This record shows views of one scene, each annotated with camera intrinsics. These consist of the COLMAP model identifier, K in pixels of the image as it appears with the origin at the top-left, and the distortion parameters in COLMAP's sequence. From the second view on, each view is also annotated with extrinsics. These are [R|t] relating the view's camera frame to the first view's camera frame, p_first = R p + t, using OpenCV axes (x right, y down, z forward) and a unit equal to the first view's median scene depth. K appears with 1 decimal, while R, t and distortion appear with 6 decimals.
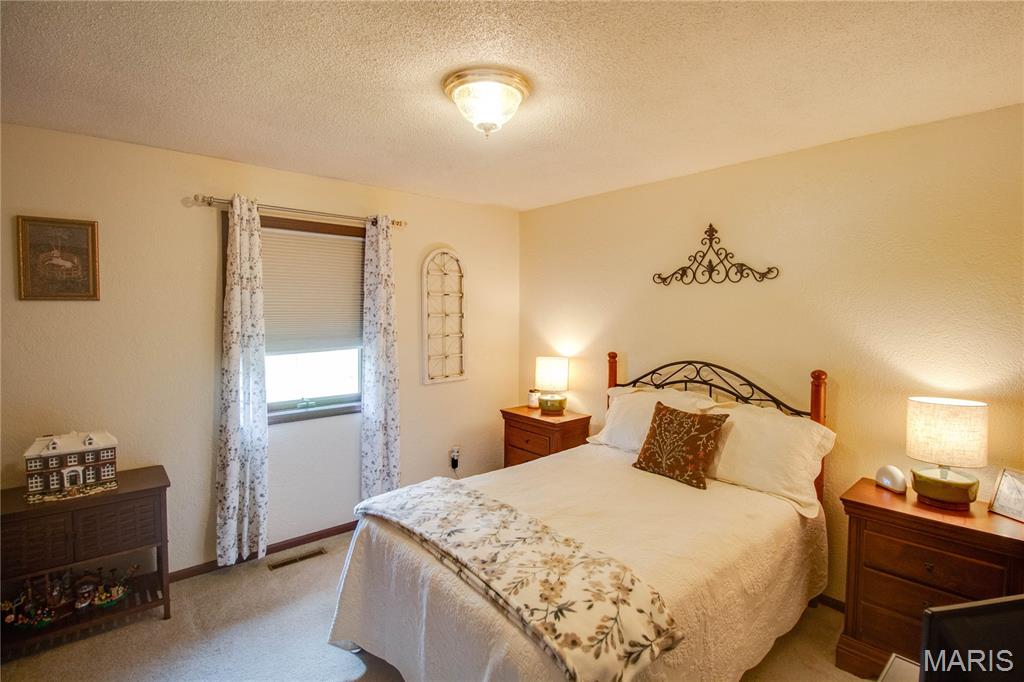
lens RADIAL K [[498.3, 0, 517.3], [0, 498.3, 324.3], [0, 0, 1]] dist [-0.001571, -0.013597]
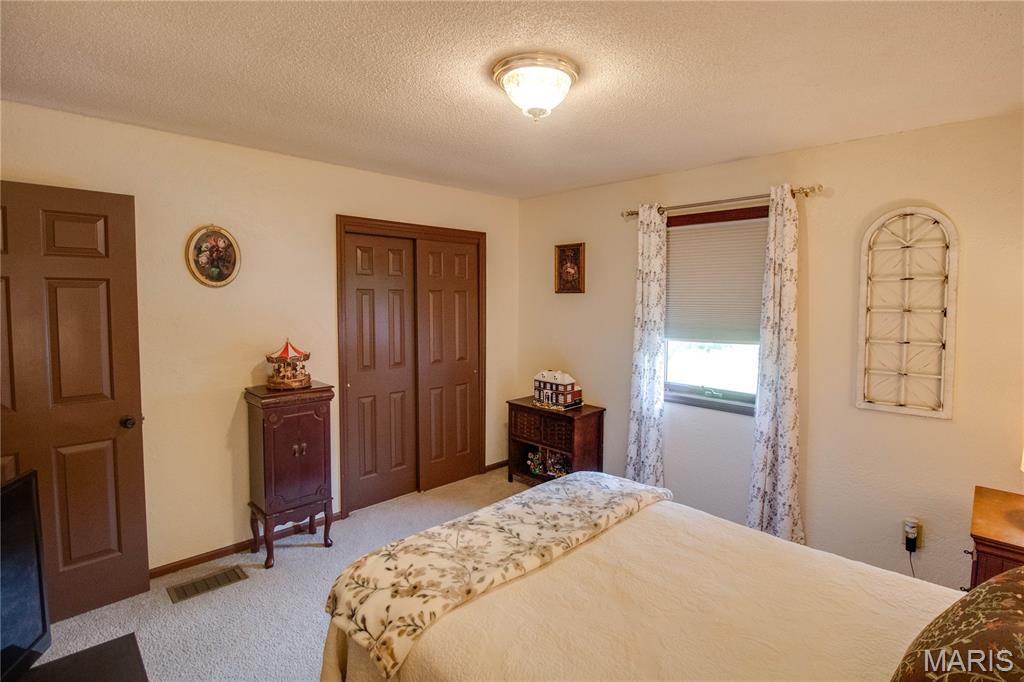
lens RADIAL K [[498.3, 0, 517.3], [0, 498.3, 324.3], [0, 0, 1]] dist [-0.001571, -0.013597]
pose [[0.044406, 0.054649, -0.997518, 0.609903], [-0.036811, 0.997914, 0.053032, -0.020625], [0.998335, 0.034365, 0.046326, 0.603041]]
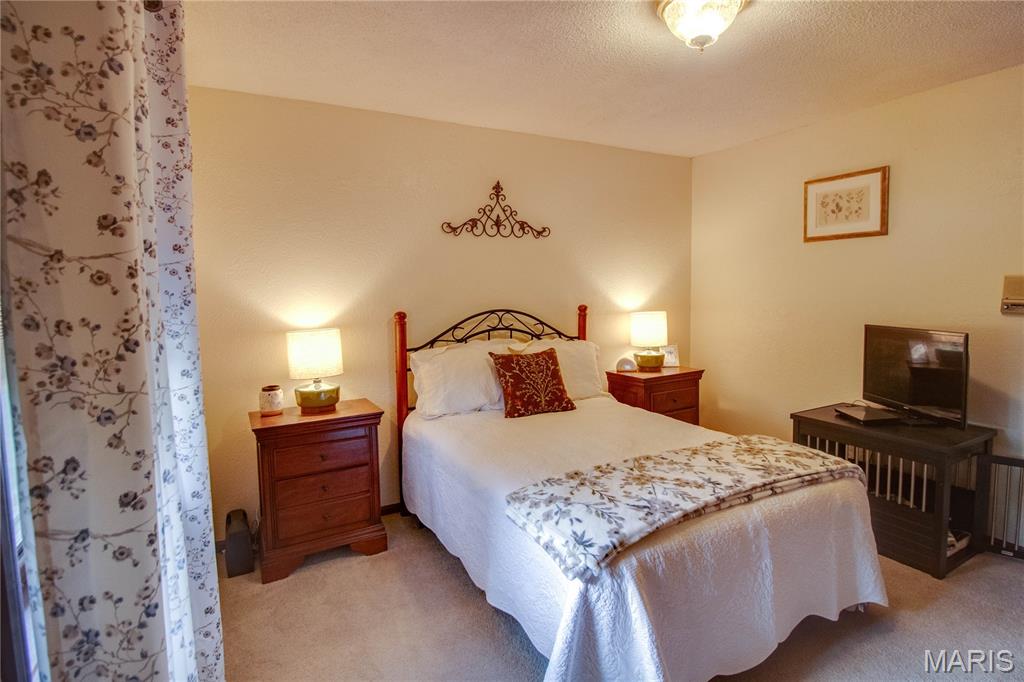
lens RADIAL K [[500.3, 0, 539.5], [0, 500.3, 323.5], [0, 0, 1]] dist [-0.000900, -0.000095]
pose [[0.194677, -0.083221, 0.977331, -0.690600], [0.049825, 0.995947, 0.074882, 0.029017], [-0.979601, 0.034118, 0.198034, 0.727232]]
